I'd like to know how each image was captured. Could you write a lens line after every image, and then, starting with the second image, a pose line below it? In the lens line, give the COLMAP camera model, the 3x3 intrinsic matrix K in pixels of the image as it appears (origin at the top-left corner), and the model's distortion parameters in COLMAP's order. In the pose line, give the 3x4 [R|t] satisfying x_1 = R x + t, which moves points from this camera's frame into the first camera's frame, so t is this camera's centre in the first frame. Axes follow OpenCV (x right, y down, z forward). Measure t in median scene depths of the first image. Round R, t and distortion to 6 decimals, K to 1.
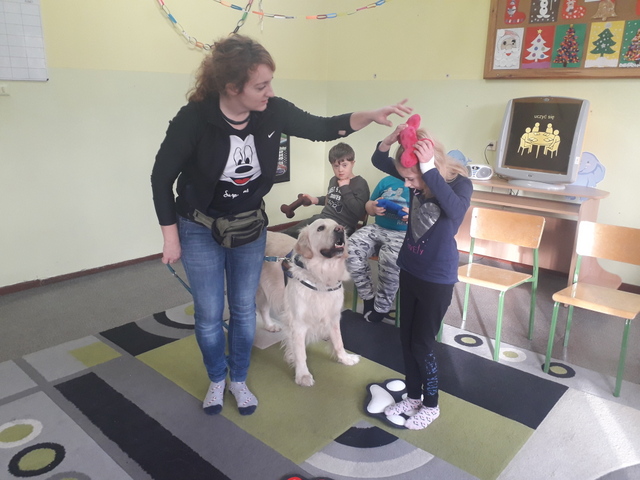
lens RADIAL K [[515.9, 0, 320.0], [0, 515.9, 240.0], [0, 0, 1]] dist [0.011848, -0.010486]
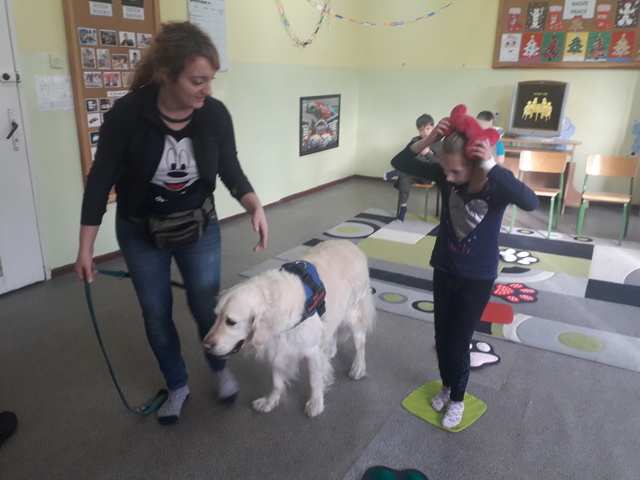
lens RADIAL K [[508.1, 0, 317.3], [0, 508.1, 253.3], [0, 0, 1]] dist [0.013553, -0.033670]
pose [[0.975416, -0.077096, 0.206444, -0.560426], [0.064776, 0.995728, 0.065796, 0.090859], [-0.210635, -0.050806, 0.976244, -0.358750]]
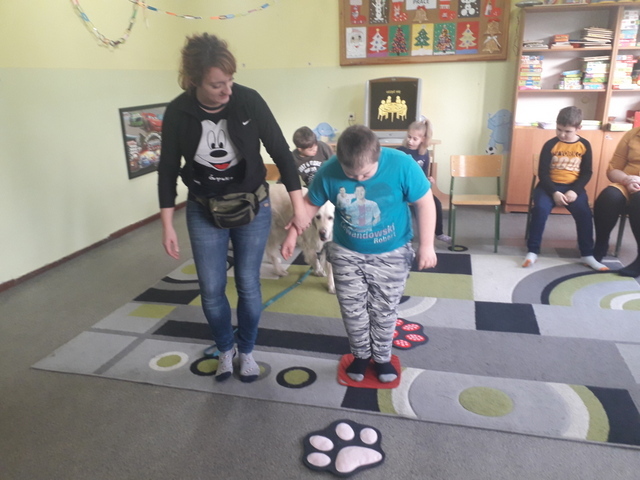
lens RADIAL K [[508.4, 0, 322.4], [0, 508.4, 243.2], [0, 0, 1]] dist [0.044745, -0.069628]
pose [[0.878343, -0.184170, 0.441130, -0.431893], [0.169200, 0.982842, 0.073437, 0.035066], [-0.447086, 0.010137, 0.894434, -0.162390]]
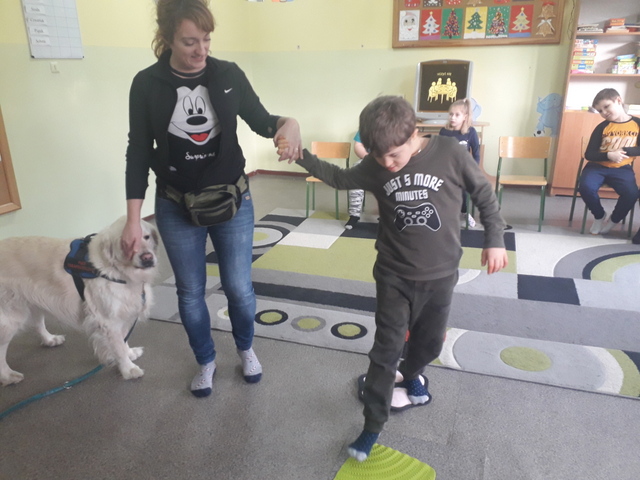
lens RADIAL K [[506.0, 0, 321.4], [0, 506.0, 248.8], [0, 0, 1]] dist [0.011548, -0.014300]
pose [[0.914726, -0.167279, 0.367824, -0.486331], [0.140403, 0.985146, 0.098862, 0.056150], [-0.378898, -0.038788, 0.924625, -0.203861]]
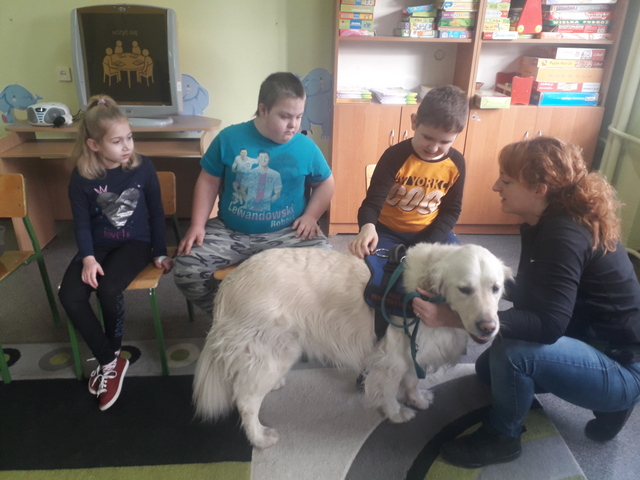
lens RADIAL K [[515.9, 0, 320.0], [0, 515.9, 240.0], [0, 0, 1]] dist [0.011848, -0.010486]
pose [[0.707299, -0.296537, 0.641712, 0.049627], [0.196598, 0.954467, 0.224370, -0.057201], [-0.679027, -0.032537, 0.733392, 0.220271]]
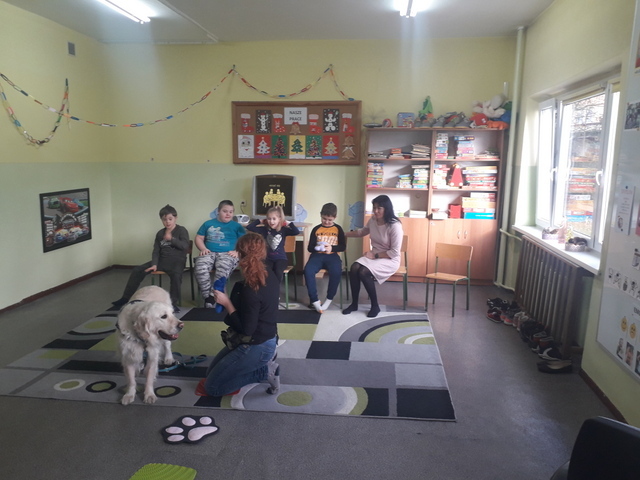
lens RADIAL K [[518.8, 0, 323.0], [0, 518.8, 241.4], [0, 0, 1]] dist [0.107287, -0.197306]
pose [[0.807474, -0.102663, 0.580901, -0.496382], [0.168333, 0.983896, -0.060105, 0.089380], [-0.565376, 0.146318, 0.811752, -0.527764]]
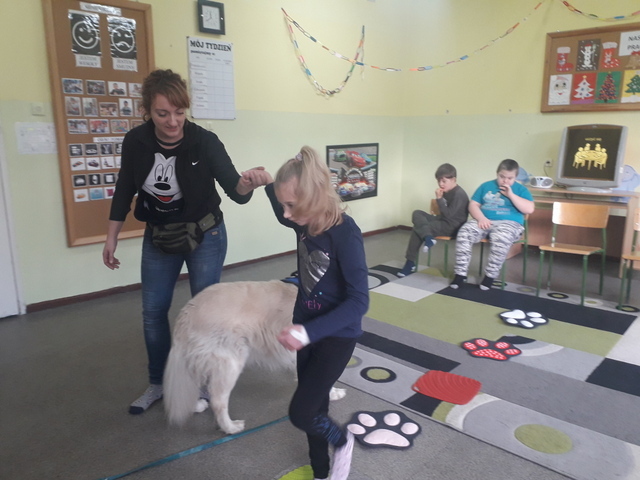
lens RADIAL K [[515.8, 0, 317.8], [0, 515.8, 244.3], [0, 0, 1]] dist [0.019925, -0.045006]
pose [[0.999835, -0.018082, -0.001807, -0.281566], [0.017924, 0.997671, -0.065810, 0.108762], [0.002993, 0.065767, 0.997831, -0.318873]]
